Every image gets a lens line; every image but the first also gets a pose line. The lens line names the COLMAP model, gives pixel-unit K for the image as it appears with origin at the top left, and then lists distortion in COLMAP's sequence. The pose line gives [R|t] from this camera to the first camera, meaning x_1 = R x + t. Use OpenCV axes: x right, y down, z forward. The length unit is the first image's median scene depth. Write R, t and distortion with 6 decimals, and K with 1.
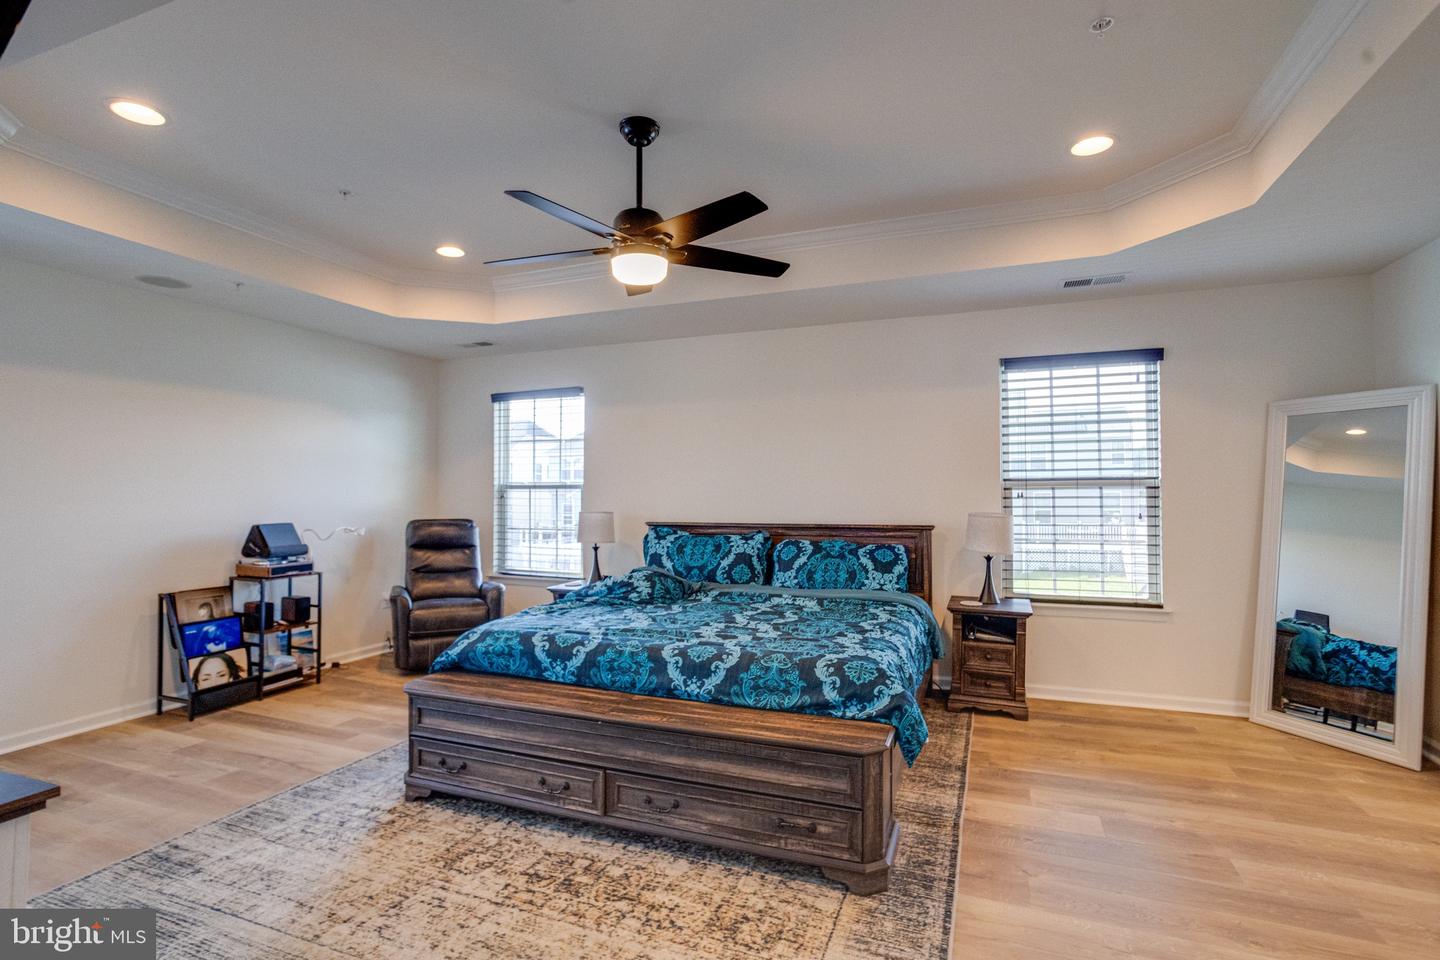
lens RADIAL K [[702.6, 0, 728.2], [0, 702.6, 479.9], [0, 0, 1]] dist [-0.037337, 0.025092]
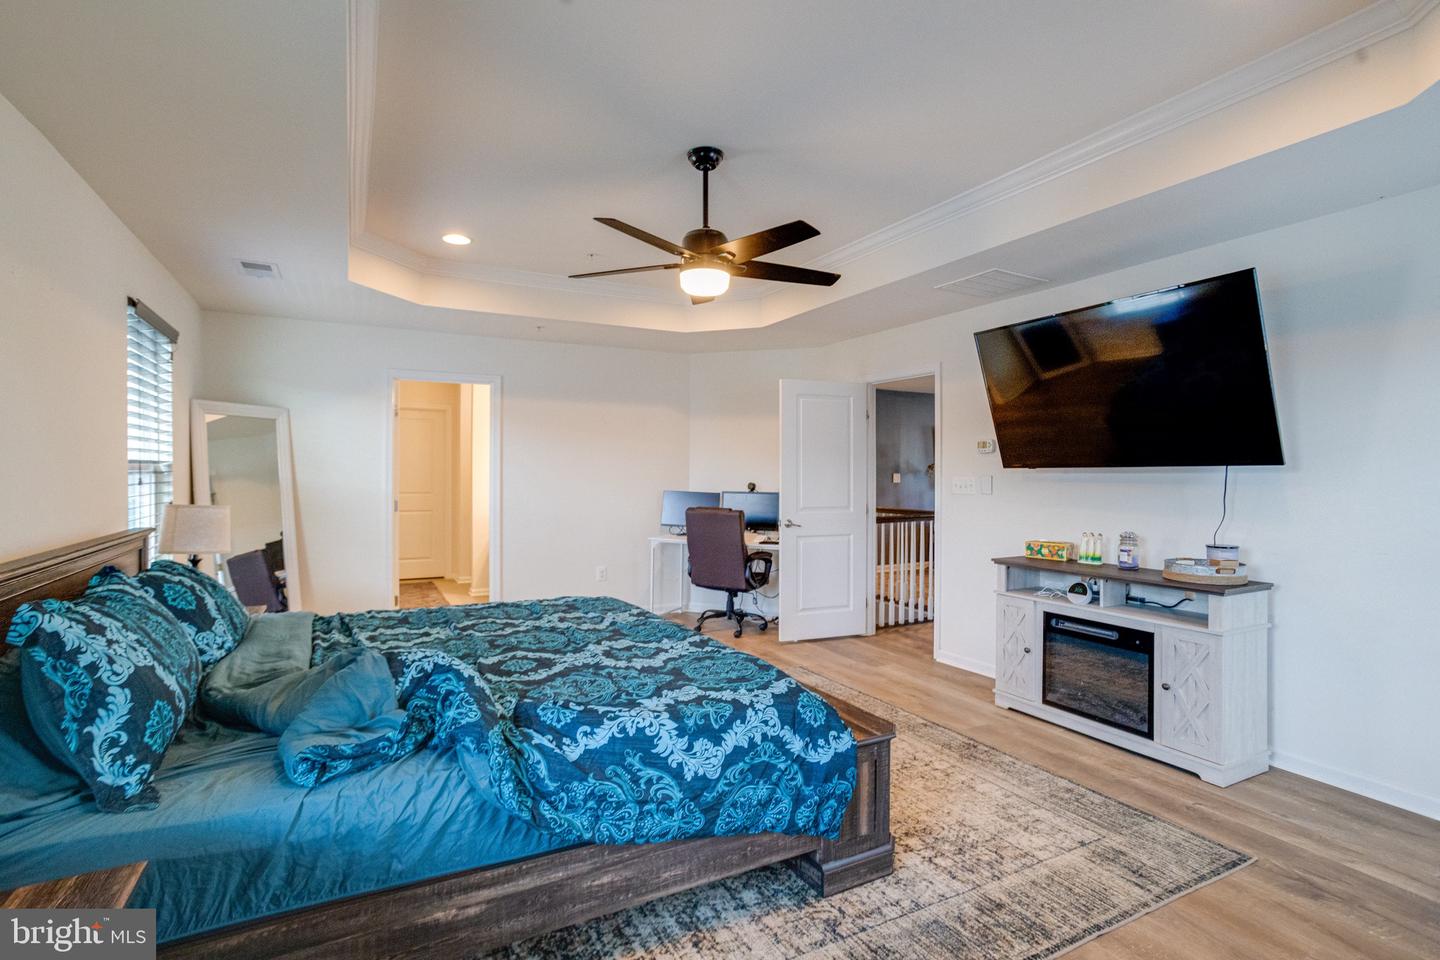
lens RADIAL K [[702.6, 0, 710.9], [0, 702.6, 471.5], [0, 0, 1]] dist [-0.037337, 0.025092]
pose [[-0.761266, -0.000174, 0.648439, -0.892511], [-0.015067, 0.999735, -0.017420, 0.024087], [-0.648264, -0.023032, -0.761067, 1.912857]]
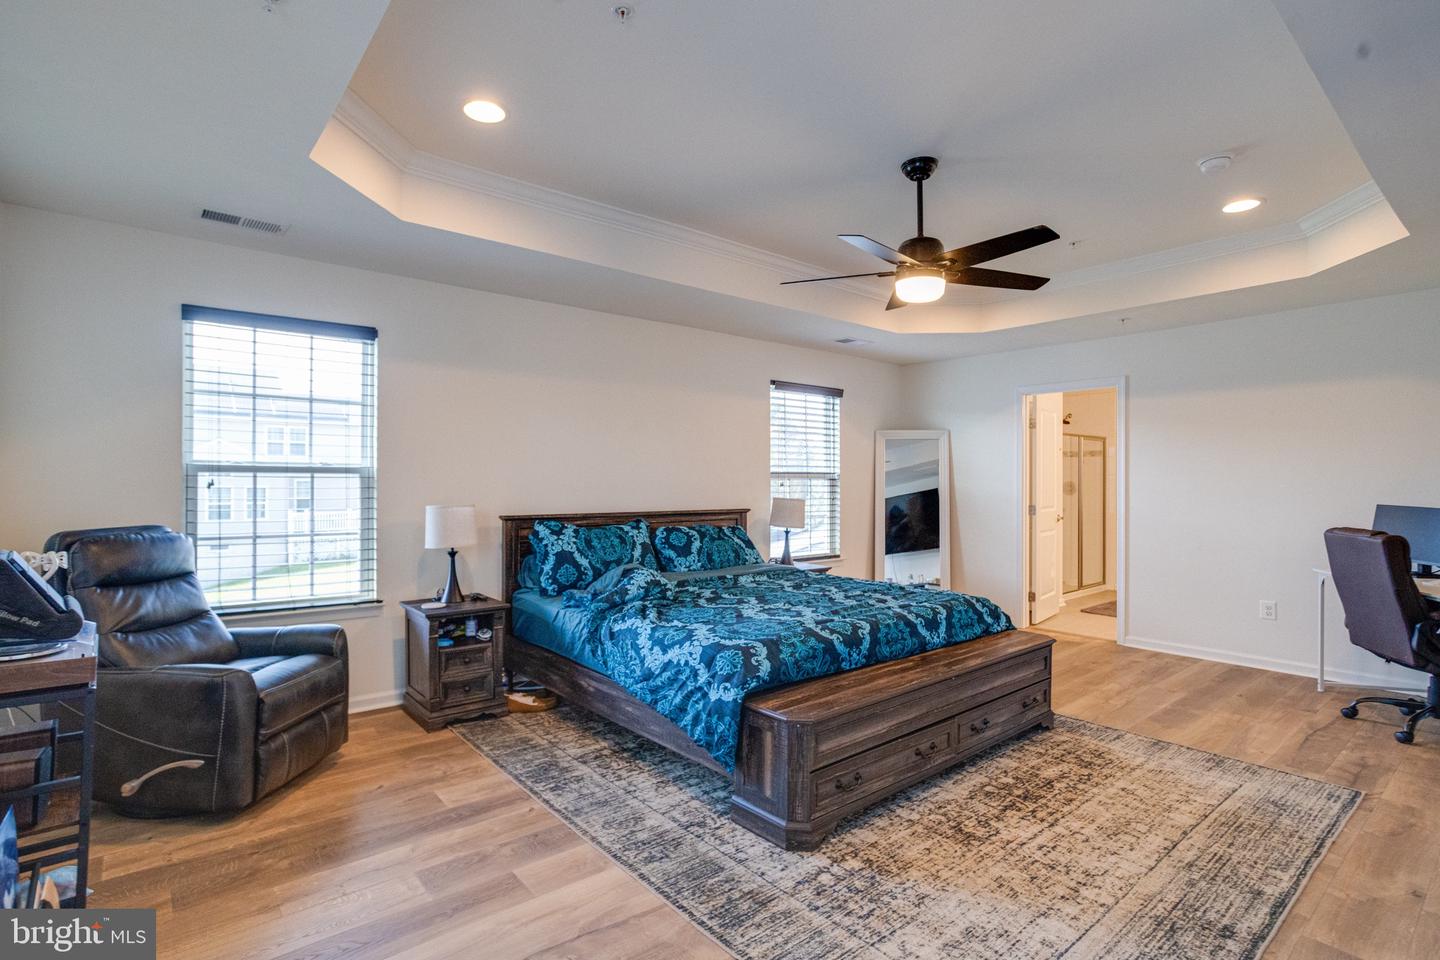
lens RADIAL K [[702.6, 0, 695.0], [0, 702.6, 484.6], [0, 0, 1]] dist [-0.037337, 0.025092]
pose [[0.488820, 0.000088, 0.872385, -1.355280], [-0.020814, 0.999717, 0.011561, 0.017250], [-0.872137, -0.023809, 0.488683, 0.779153]]
